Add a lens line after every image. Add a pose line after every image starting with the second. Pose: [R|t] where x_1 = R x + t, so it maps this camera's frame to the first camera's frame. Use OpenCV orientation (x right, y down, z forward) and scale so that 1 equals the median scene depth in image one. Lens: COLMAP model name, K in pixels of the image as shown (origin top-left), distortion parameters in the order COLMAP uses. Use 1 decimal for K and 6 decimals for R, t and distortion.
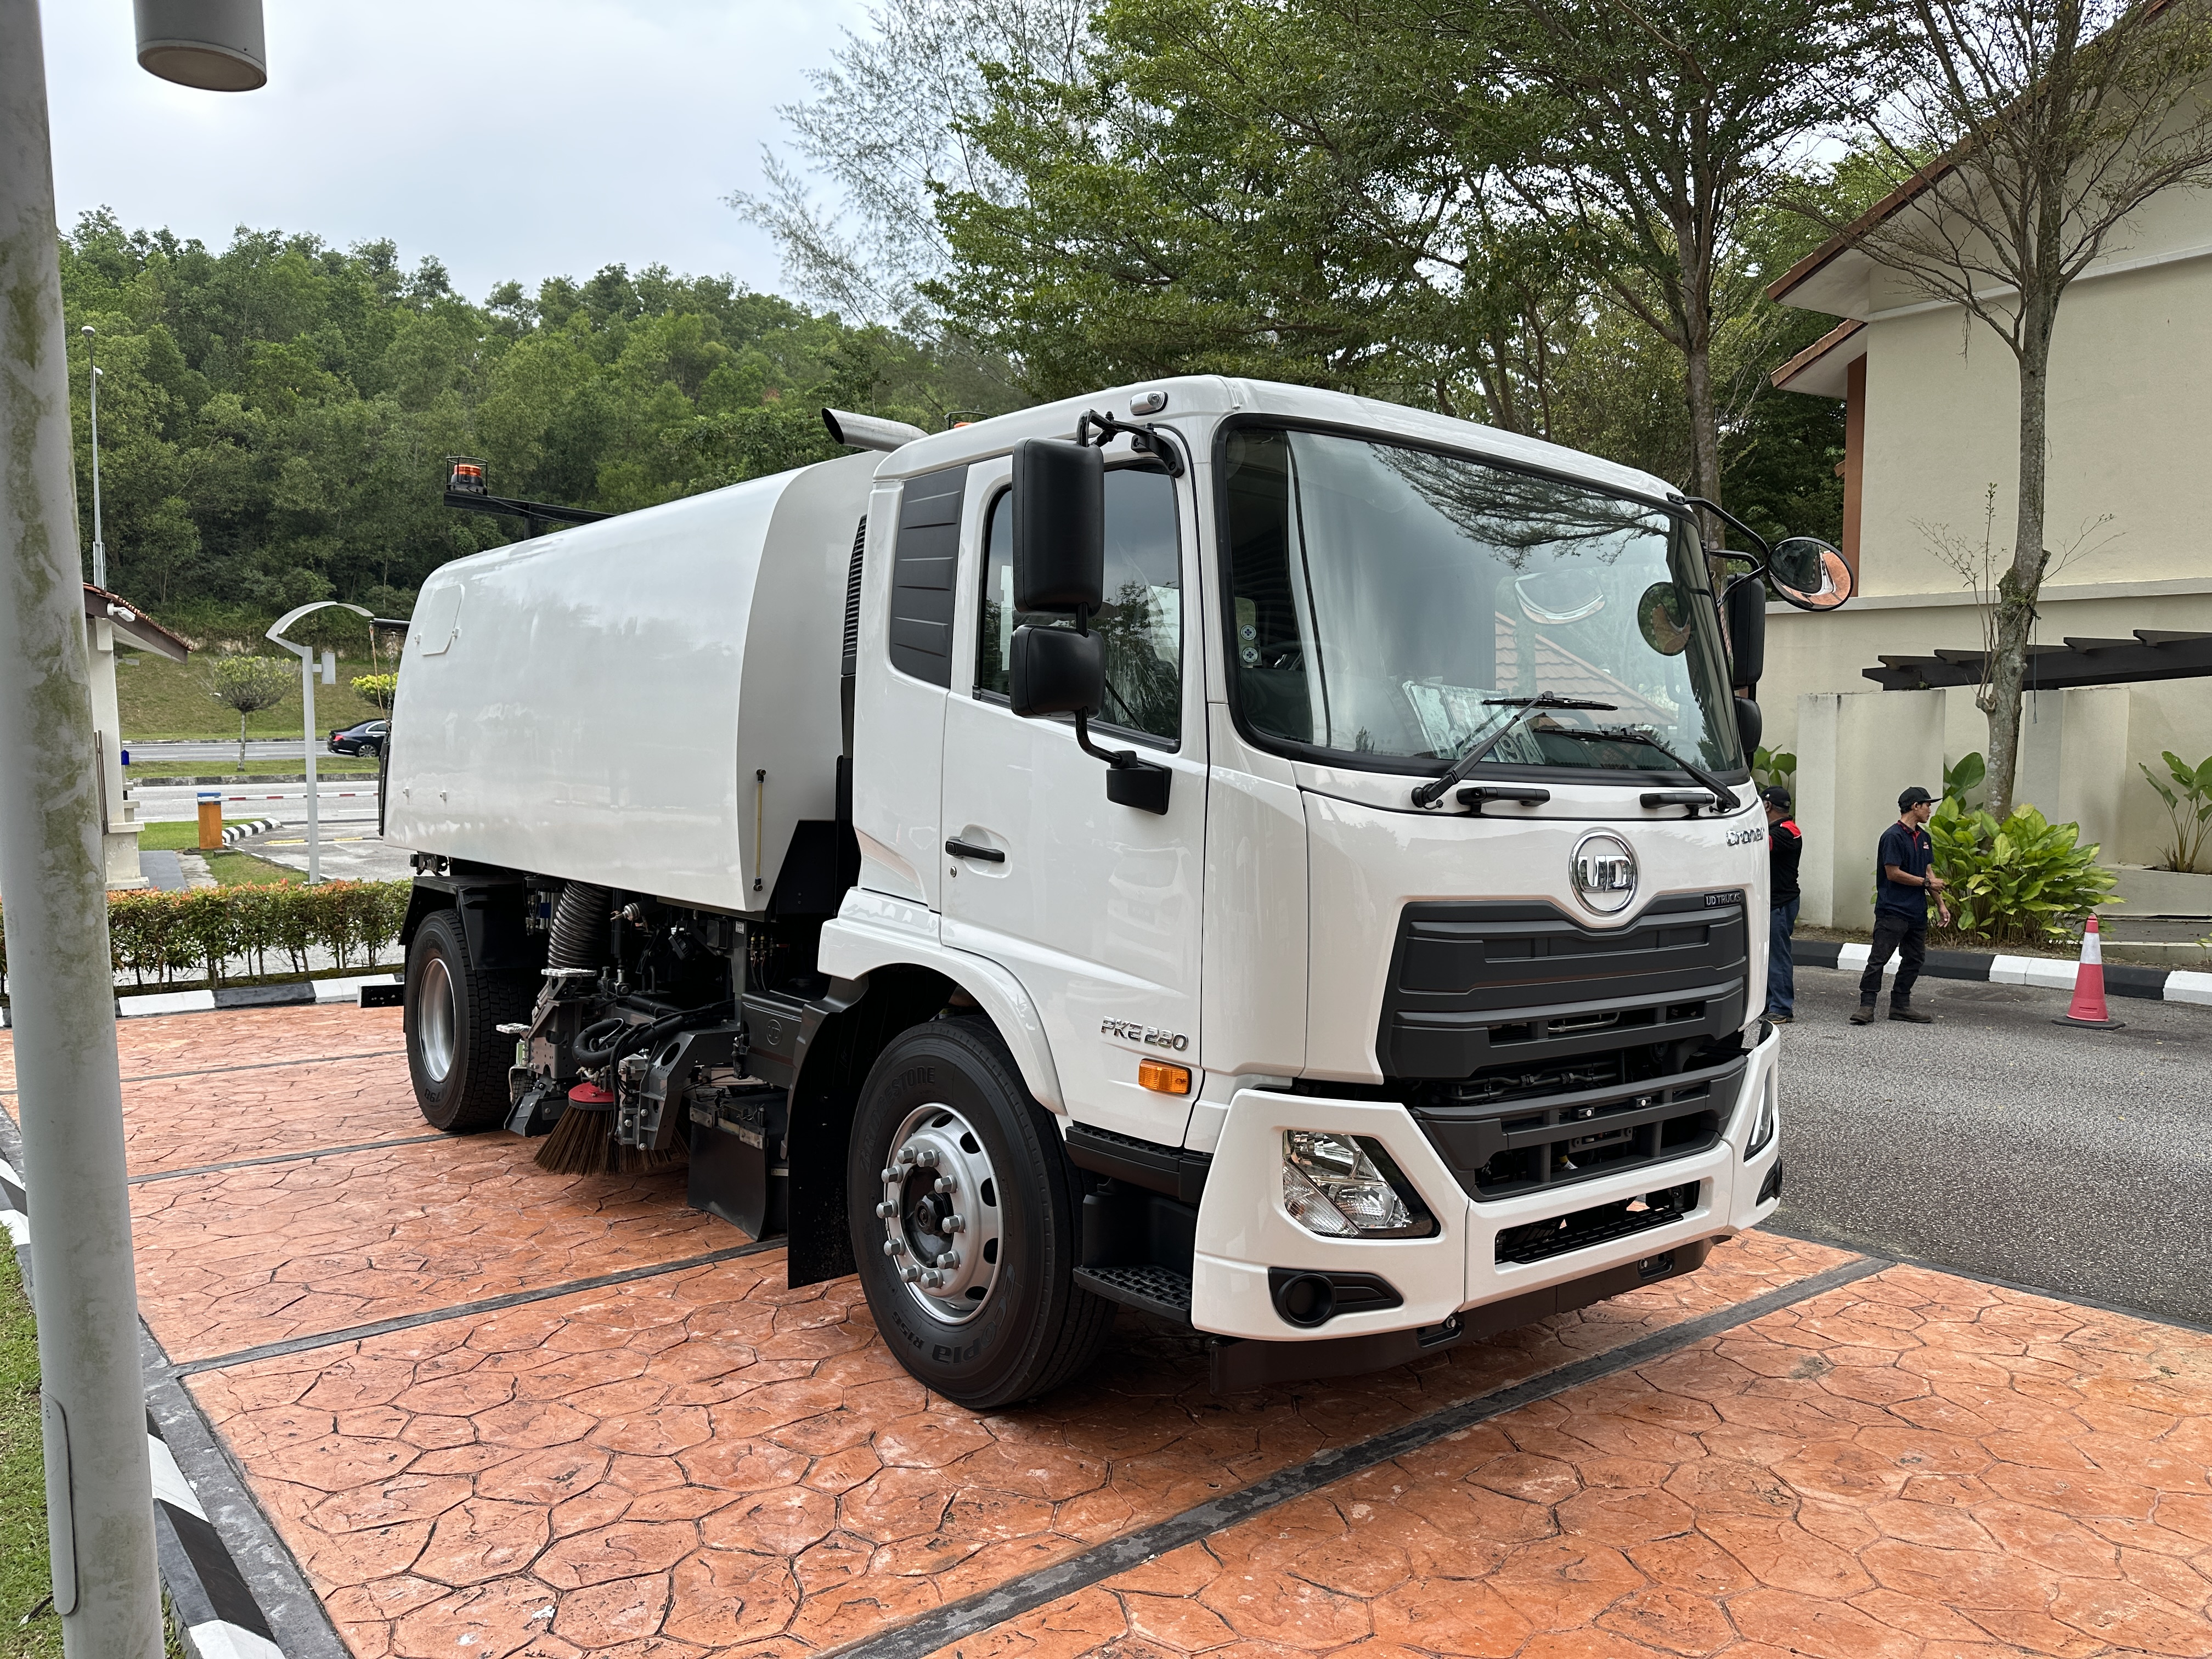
lens RADIAL K [[1549.0, 0, 1106.0], [0, 1549.0, 829.5], [0, 0, 1]] dist [0.004424, -0.010995]
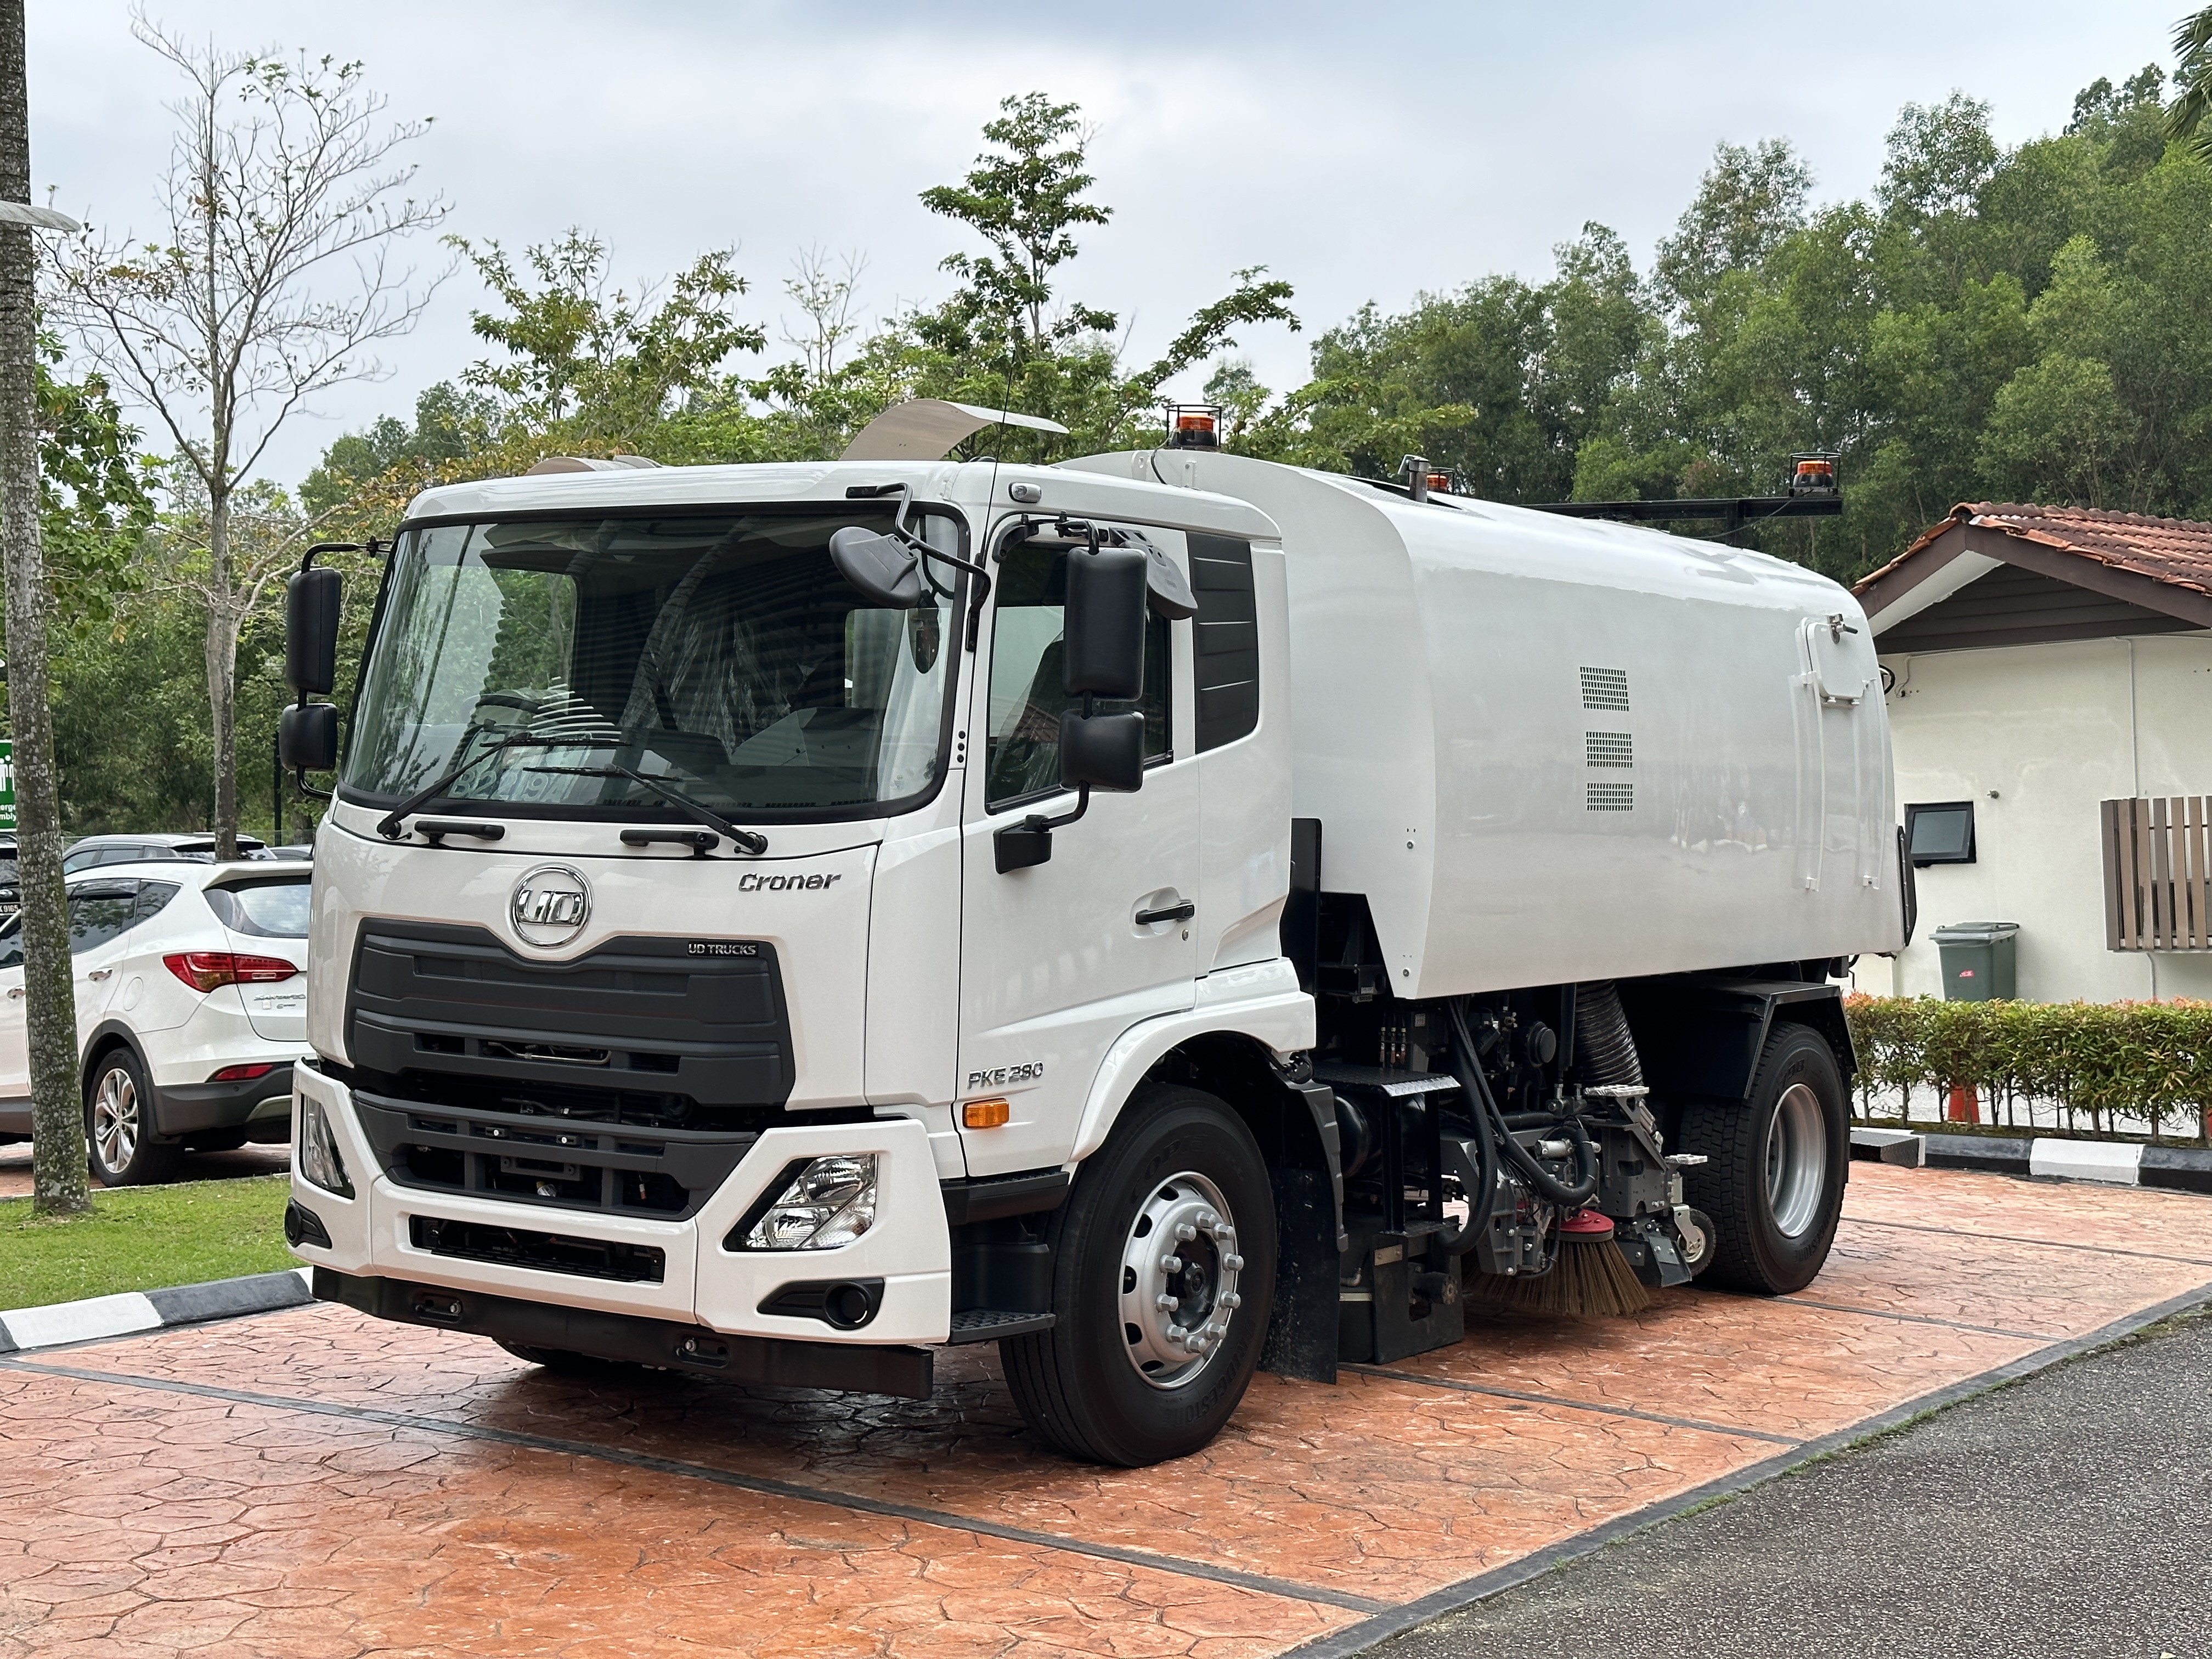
lens RADIAL K [[3030.1, 0, 1106.0], [0, 3030.1, 829.5], [0, 0, 1]] dist [-0.002432, -0.001074]
pose [[0.334115, -0.001789, -0.942531, 2.395775], [-0.039286, 0.999103, -0.015823, -0.006016], [0.941713, 0.042315, 0.333745, 0.699420]]
